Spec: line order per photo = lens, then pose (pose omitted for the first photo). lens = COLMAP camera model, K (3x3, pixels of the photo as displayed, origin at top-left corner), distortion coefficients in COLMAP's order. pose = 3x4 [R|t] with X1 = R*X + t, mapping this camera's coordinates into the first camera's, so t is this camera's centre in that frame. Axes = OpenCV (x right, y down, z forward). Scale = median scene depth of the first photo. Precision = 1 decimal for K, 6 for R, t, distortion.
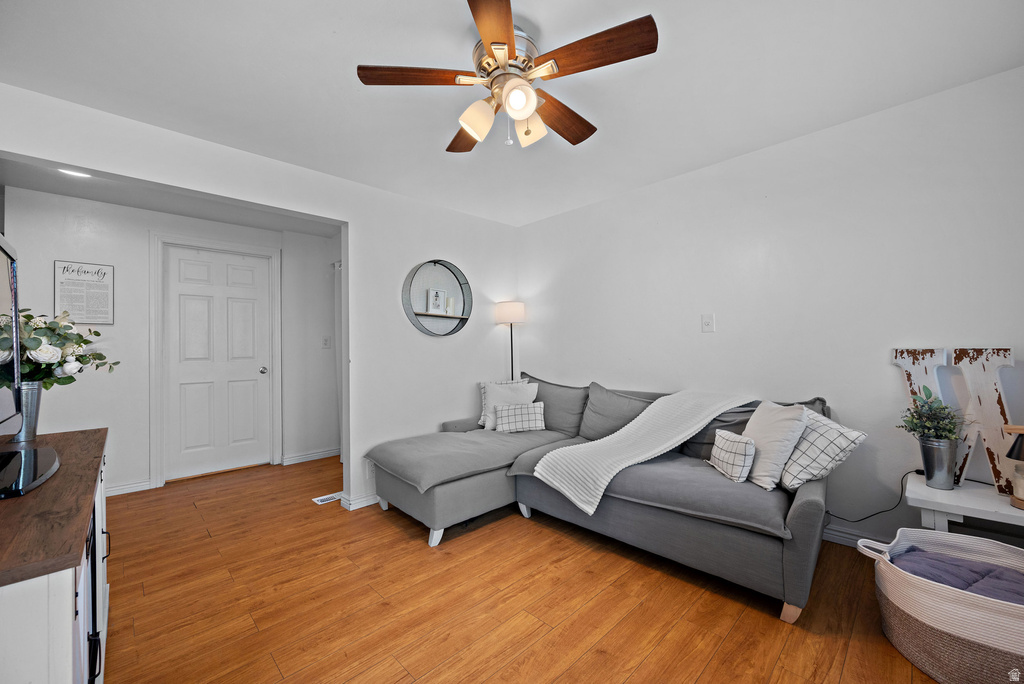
lens RADIAL K [[405.7, 0, 516.9], [0, 405.7, 350.8], [0, 0, 1]] dist [-0.007606, -0.000014]
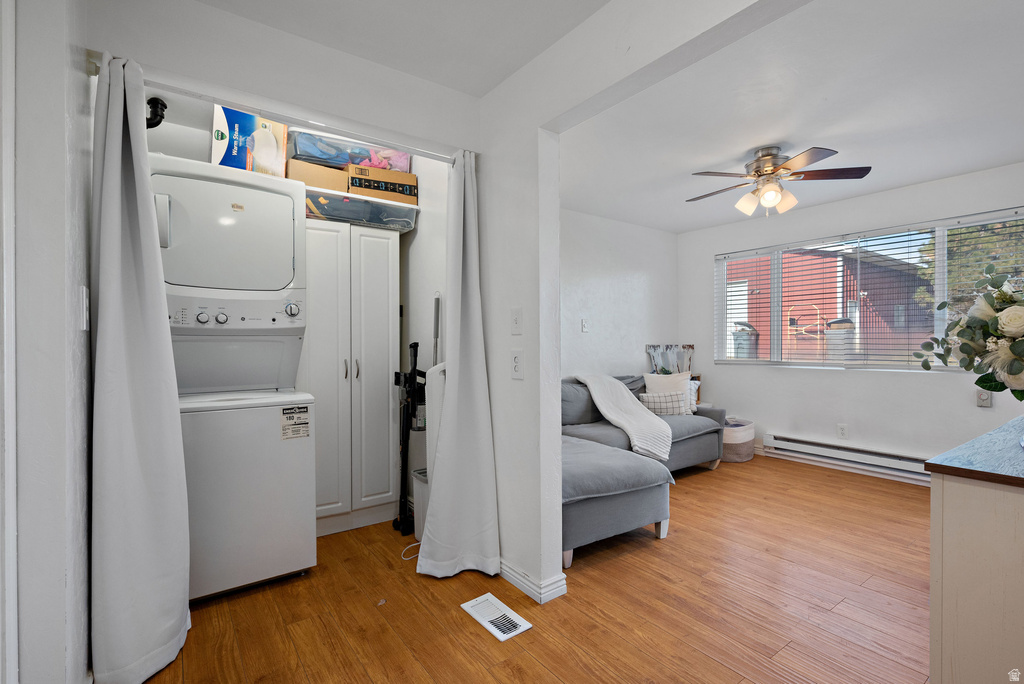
lens RADIAL K [[477.9, 0, 512.0], [0, 477.9, 342.0], [0, 0, 1]] dist [-0.002620, -0.000001]
pose [[0.149854, 0.010700, 0.988650, -1.723716], [0.002815, 0.999933, -0.011249, 0.007444], [-0.988704, 0.004469, 0.149814, 1.416280]]
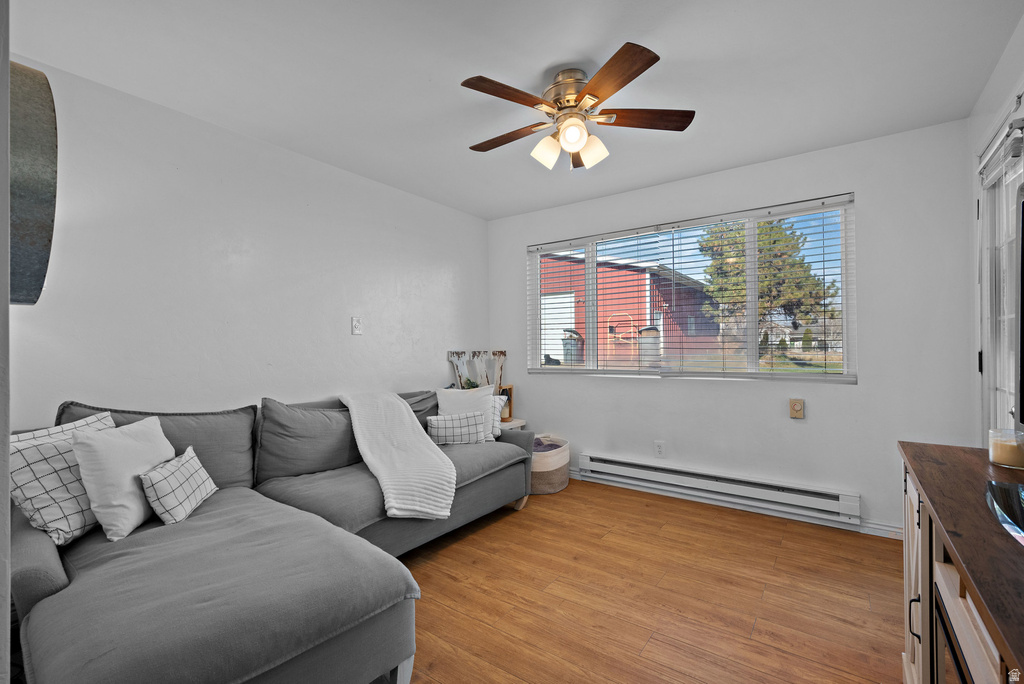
lens RADIAL K [[456.7, 0, 511.4], [0, 456.7, 338.0], [0, 0, 1]] dist [0.002506, 0.000170]
pose [[-0.161778, 0.033537, 0.986257, -1.059107], [0.011476, 0.999419, -0.032102, 0.004540], [-0.986760, 0.006125, -0.162069, 1.129473]]
